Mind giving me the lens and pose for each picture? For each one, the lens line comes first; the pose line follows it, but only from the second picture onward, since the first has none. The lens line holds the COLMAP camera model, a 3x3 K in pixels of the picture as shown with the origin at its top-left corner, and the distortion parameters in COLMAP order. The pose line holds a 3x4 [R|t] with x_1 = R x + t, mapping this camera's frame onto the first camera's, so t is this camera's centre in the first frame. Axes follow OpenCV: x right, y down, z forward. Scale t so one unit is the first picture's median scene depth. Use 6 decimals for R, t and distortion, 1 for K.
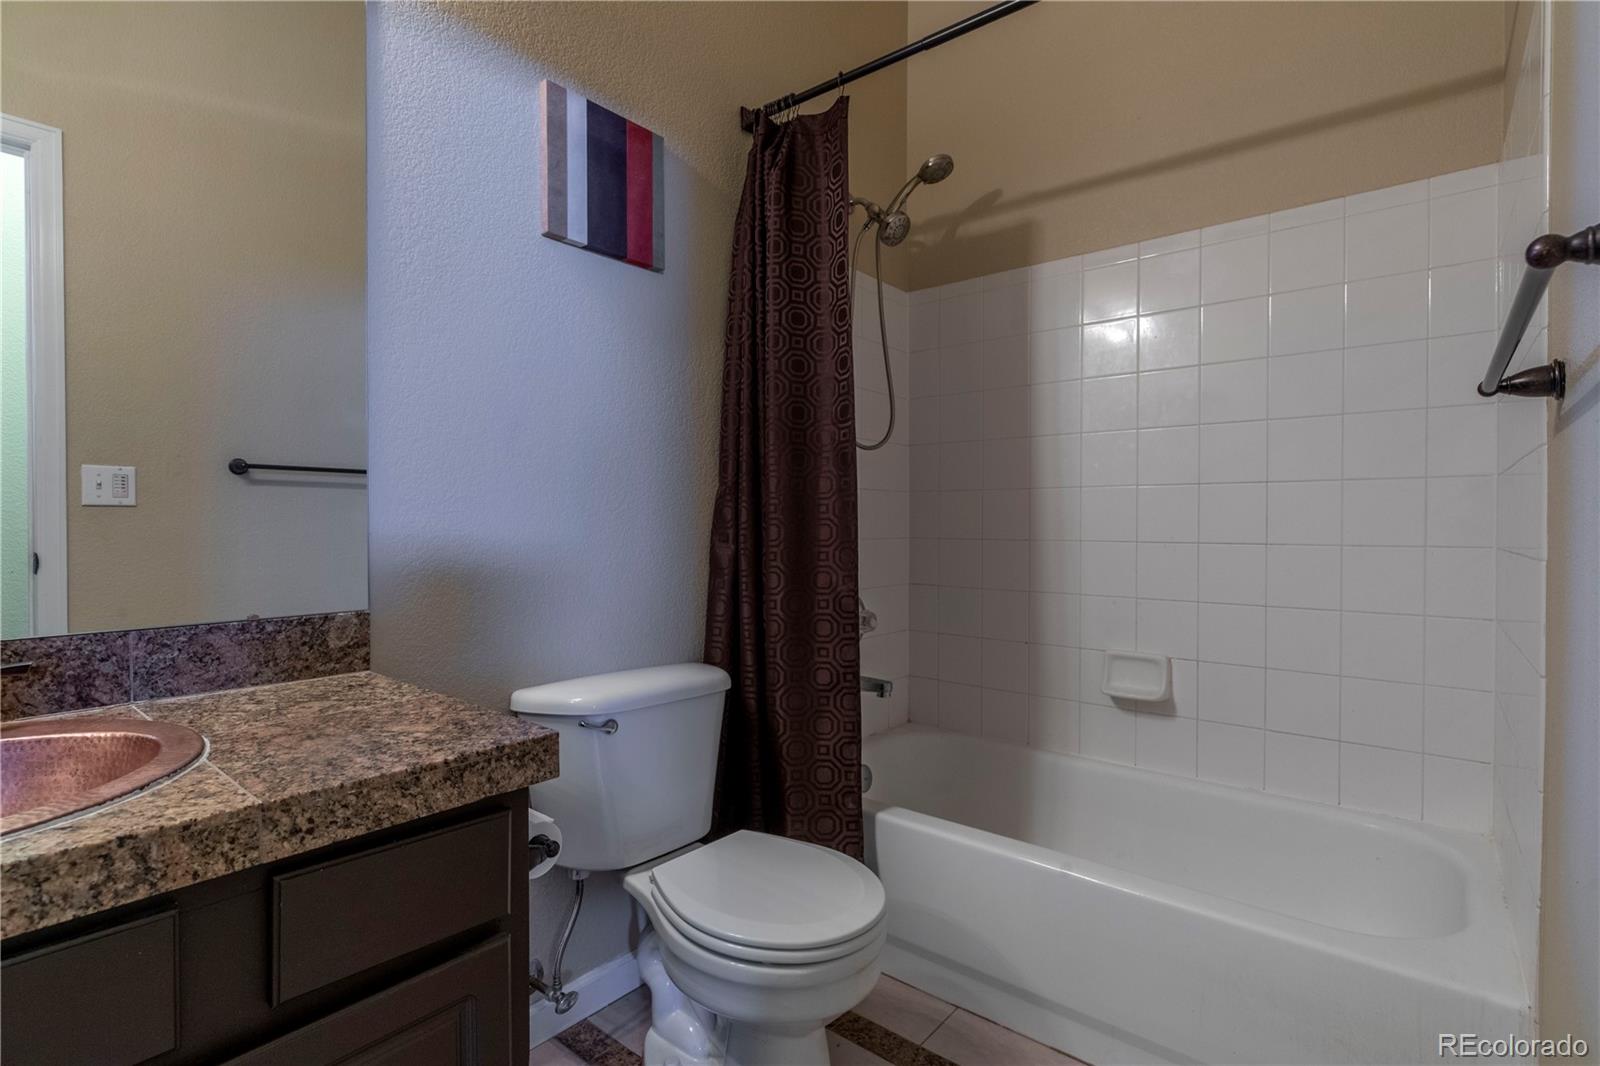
lens RADIAL K [[786.4, 0, 801.1], [0, 786.4, 530.4], [0, 0, 1]] dist [-0.001122, -0.000097]
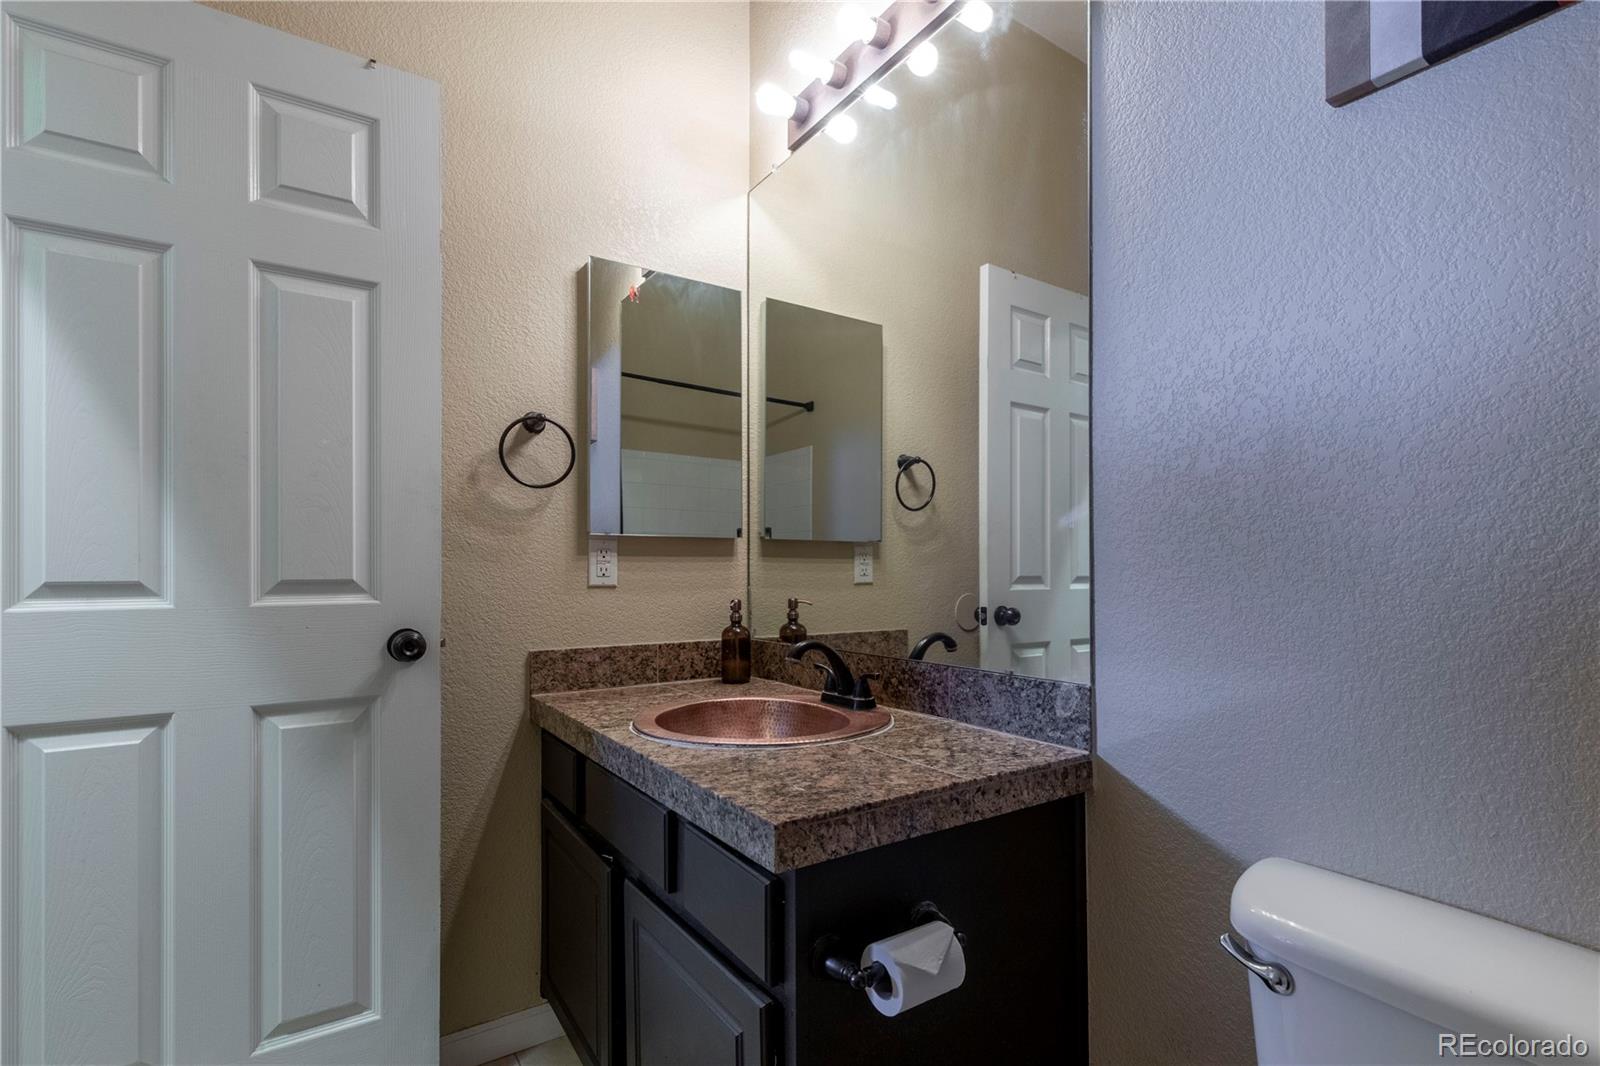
lens RADIAL K [[738.7, 0, 800.6], [0, 738.7, 569.0], [0, 0, 1]] dist [0.003244, 0.000251]
pose [[-0.270732, -0.006020, -0.962636, 0.411542], [-0.008916, 0.999953, -0.003746, -0.031114], [0.962613, 0.007568, -0.270773, 1.004521]]
